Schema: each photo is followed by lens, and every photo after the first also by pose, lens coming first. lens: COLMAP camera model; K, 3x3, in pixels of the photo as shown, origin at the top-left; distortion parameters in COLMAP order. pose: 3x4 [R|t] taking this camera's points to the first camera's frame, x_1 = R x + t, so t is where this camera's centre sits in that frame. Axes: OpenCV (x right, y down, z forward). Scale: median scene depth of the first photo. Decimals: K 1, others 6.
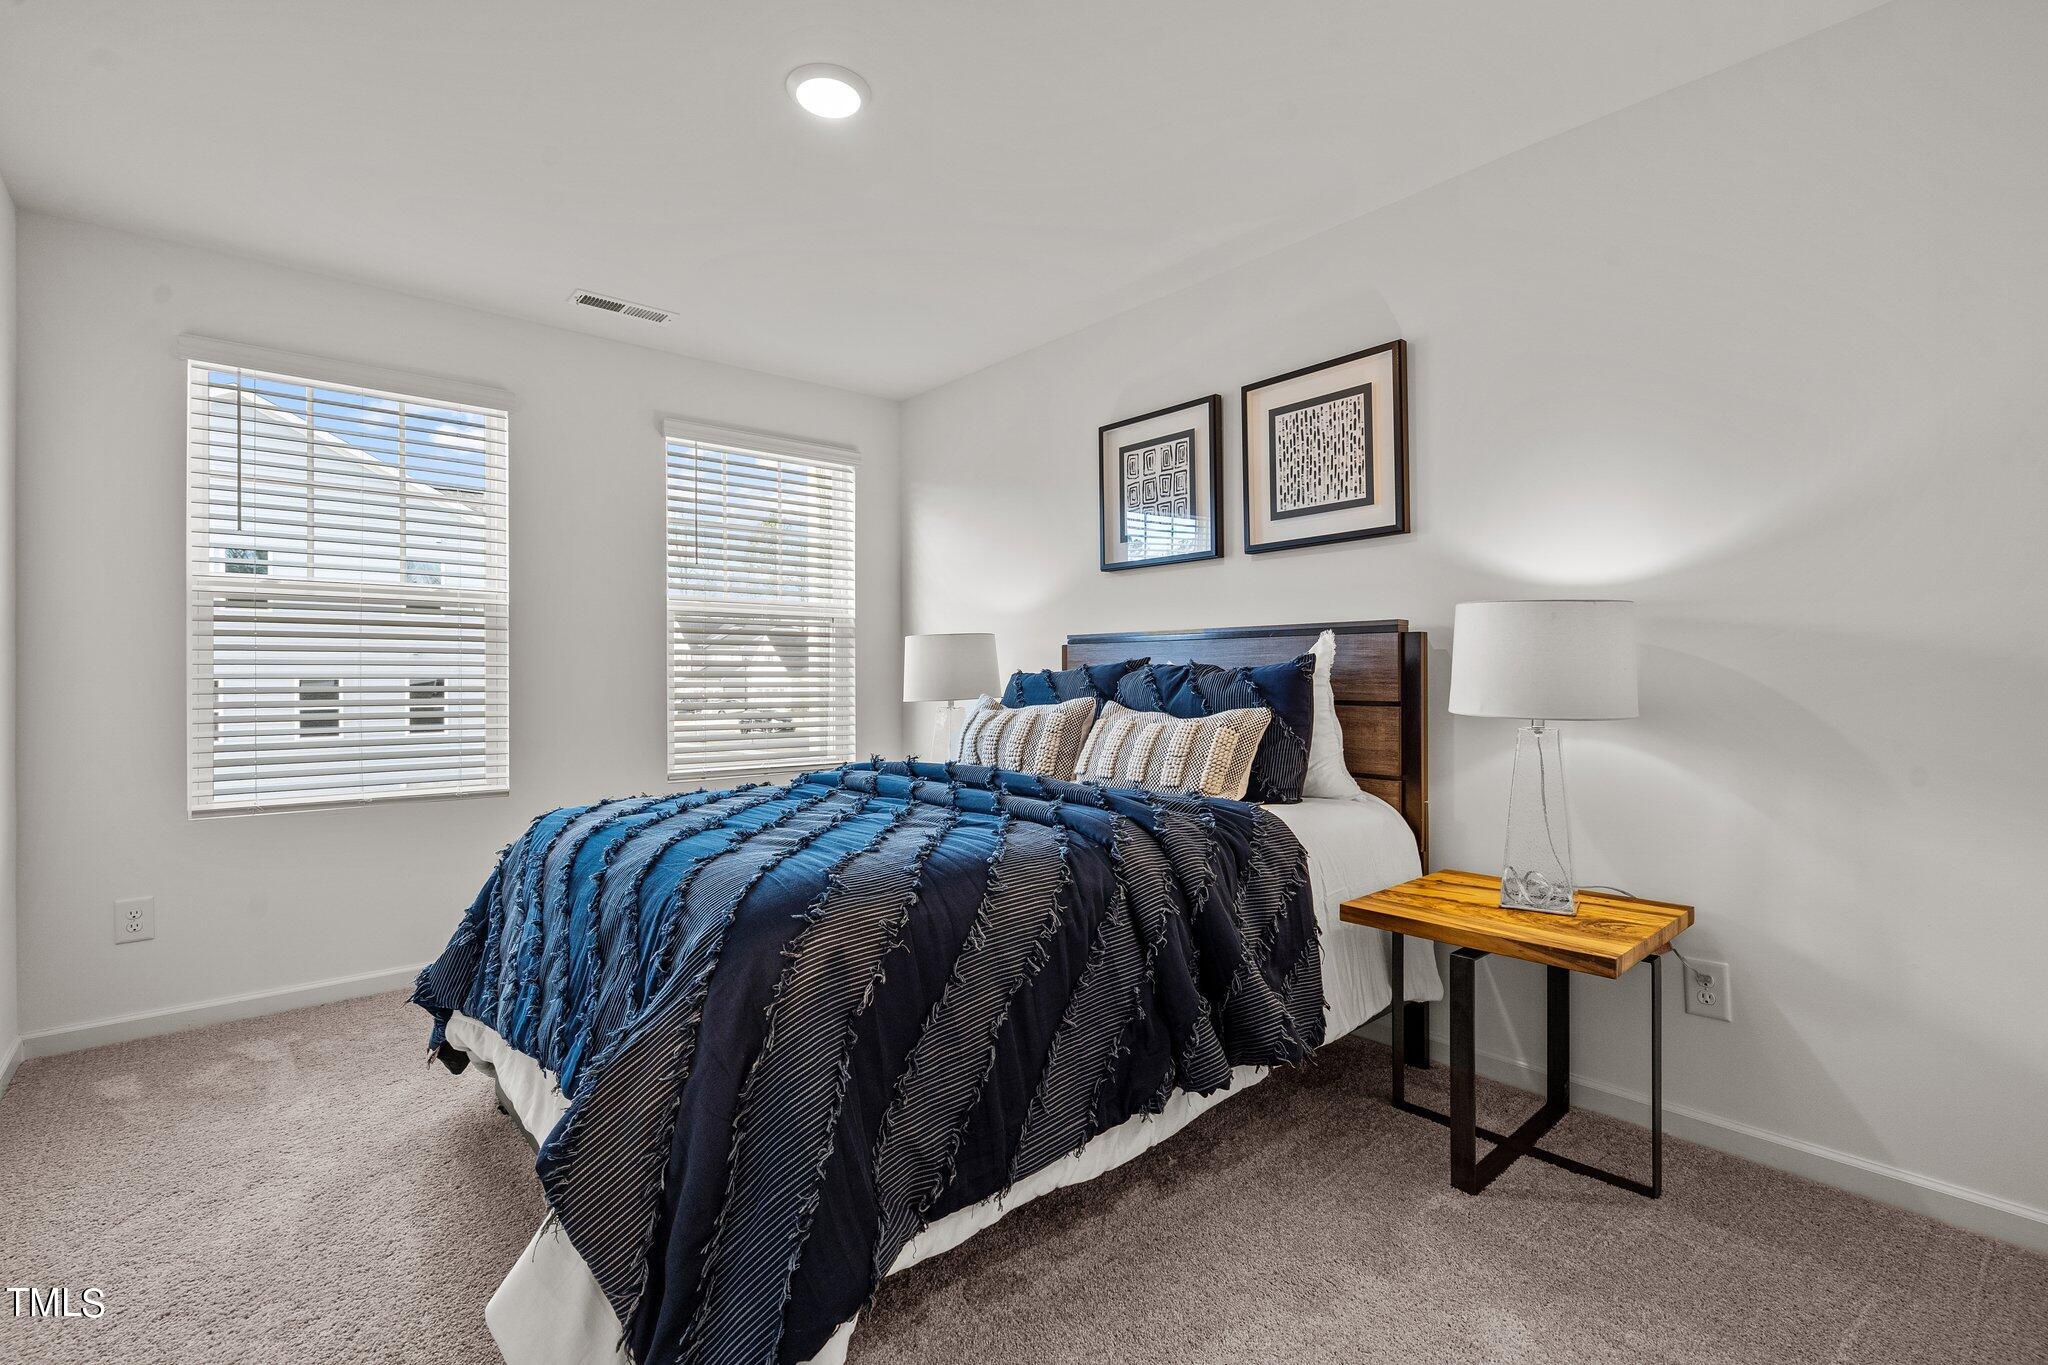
lens RADIAL K [[939.2, 0, 1024.0], [0, 939.2, 670.4], [0, 0, 1]] dist [-0.004721, 0.002699]
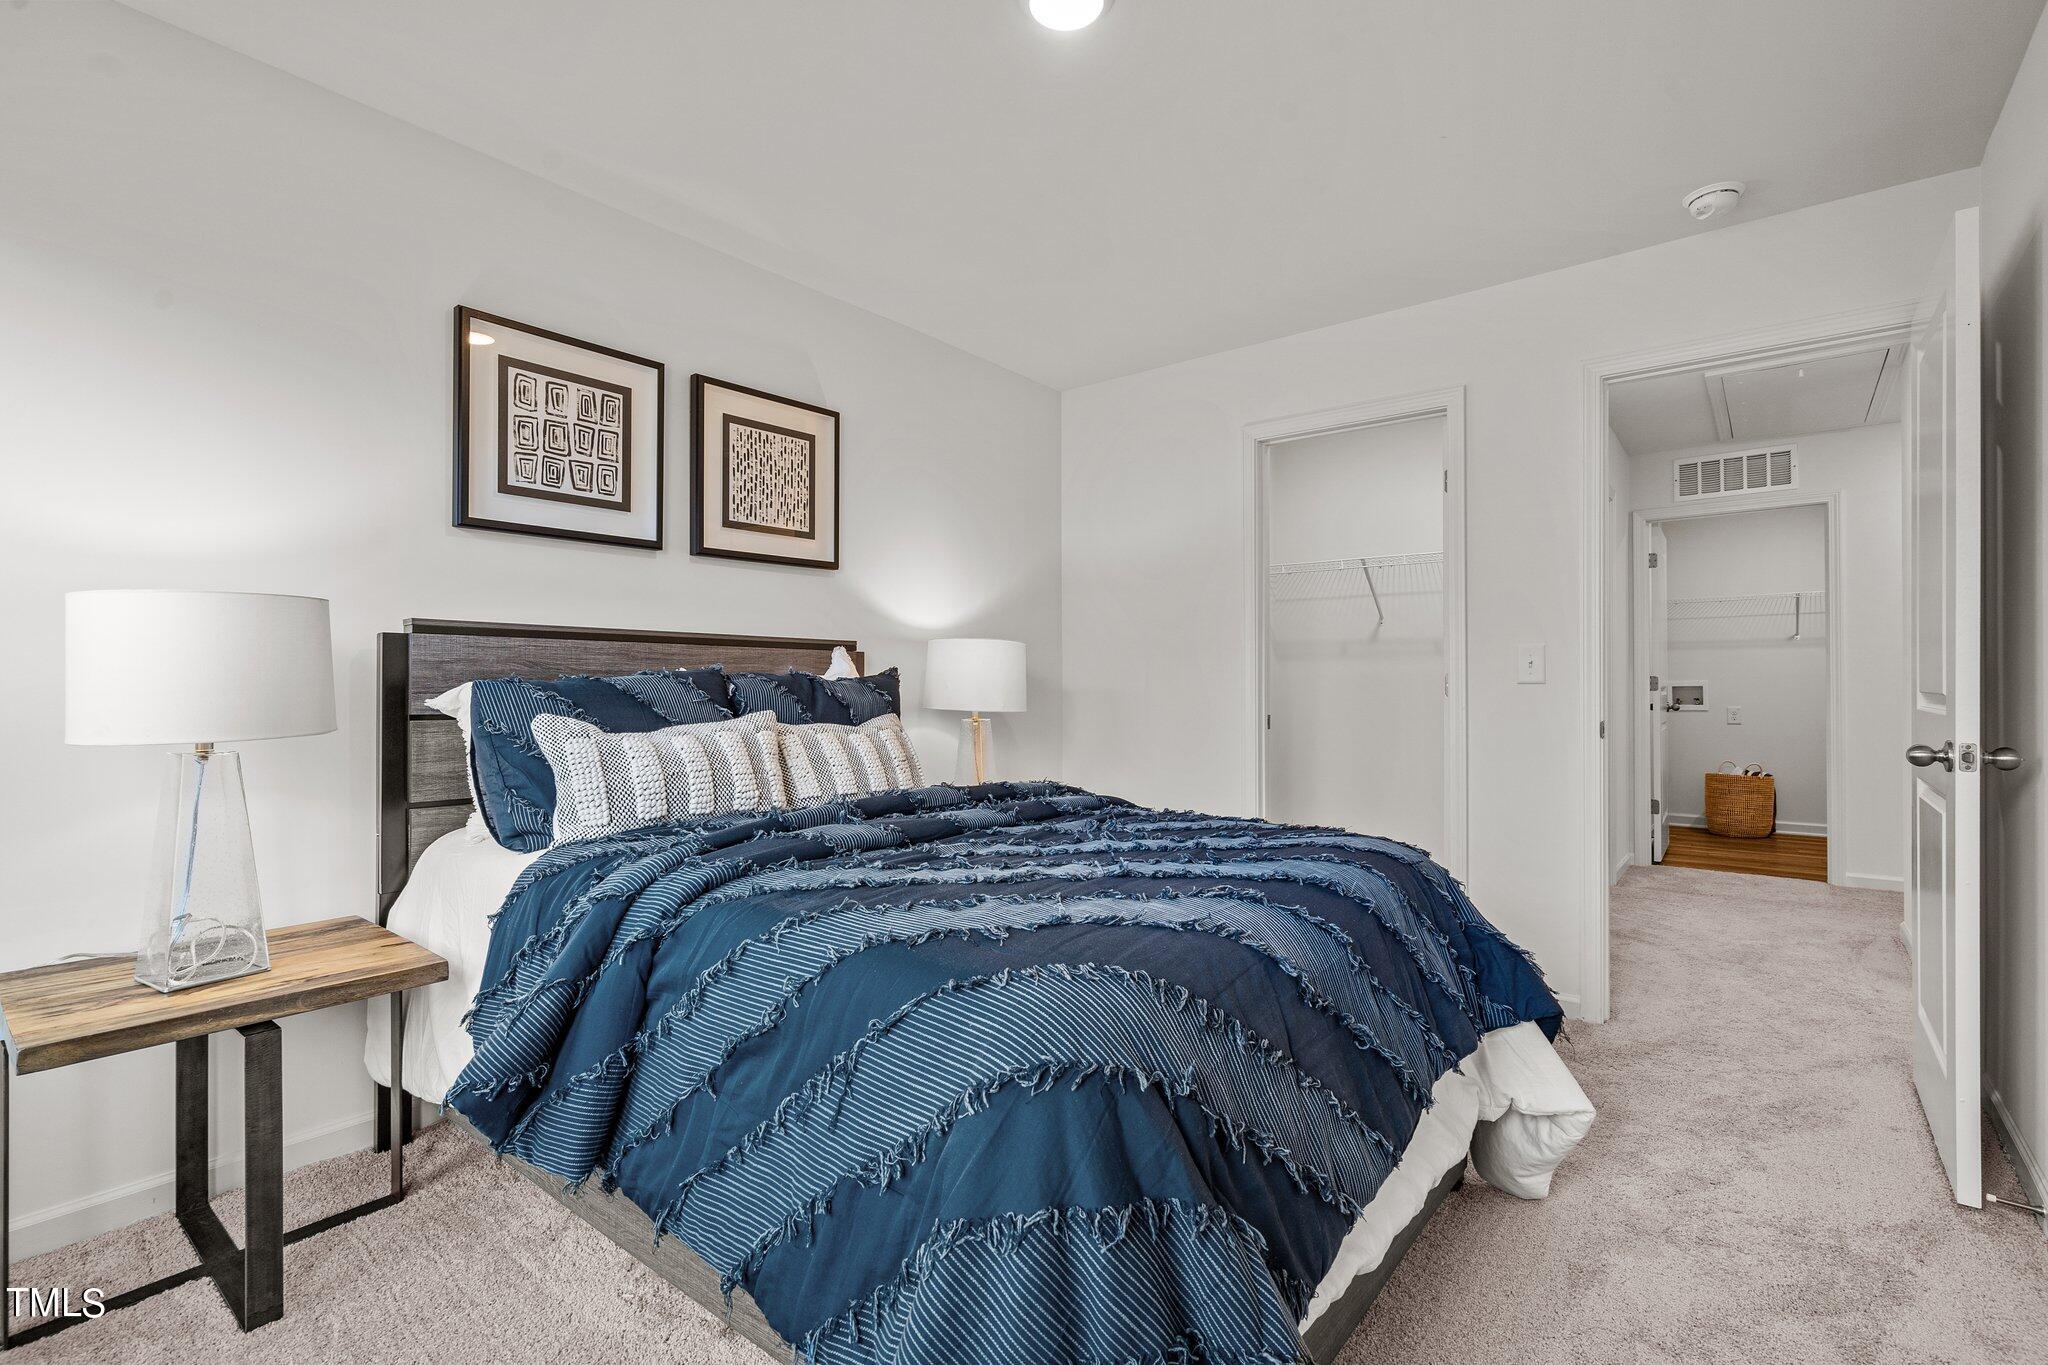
lens RADIAL K [[939.2, 0, 1019.1], [0, 939.2, 681.7], [0, 0, 1]] dist [-0.004721, 0.002699]
pose [[-0.193155, 0.002448, 0.981165, -0.758406], [-0.004676, 0.999983, -0.003416, 0.003104], [-0.981157, -0.005247, -0.193140, 0.893699]]
